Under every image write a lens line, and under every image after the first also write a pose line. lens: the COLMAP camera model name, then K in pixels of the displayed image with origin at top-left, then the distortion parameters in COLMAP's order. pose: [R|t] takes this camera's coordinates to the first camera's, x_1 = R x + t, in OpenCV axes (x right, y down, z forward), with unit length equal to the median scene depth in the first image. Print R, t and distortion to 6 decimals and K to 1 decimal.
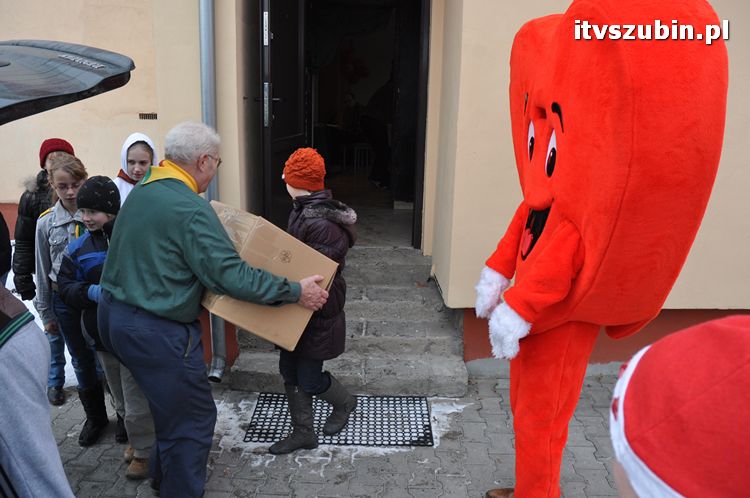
lens RADIAL K [[599.6, 0, 376.7], [0, 599.6, 235.6], [0, 0, 1]] dist [-0.151057, 0.153862]
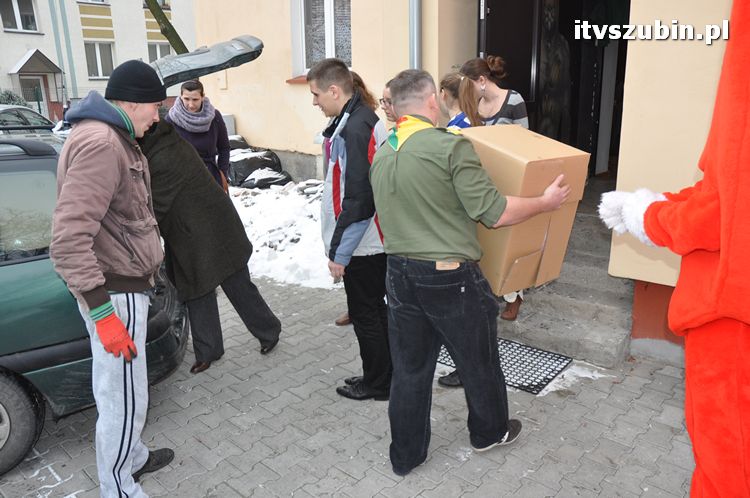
lens RADIAL K [[599.6, 0, 376.7], [0, 599.6, 235.6], [0, 0, 1]] dist [-0.151057, 0.153862]
pose [[0.778219, 0.135915, -0.613108, 0.409581], [-0.111500, 0.990691, 0.078090, 0.021836], [0.618015, 0.007590, 0.786130, -0.003467]]
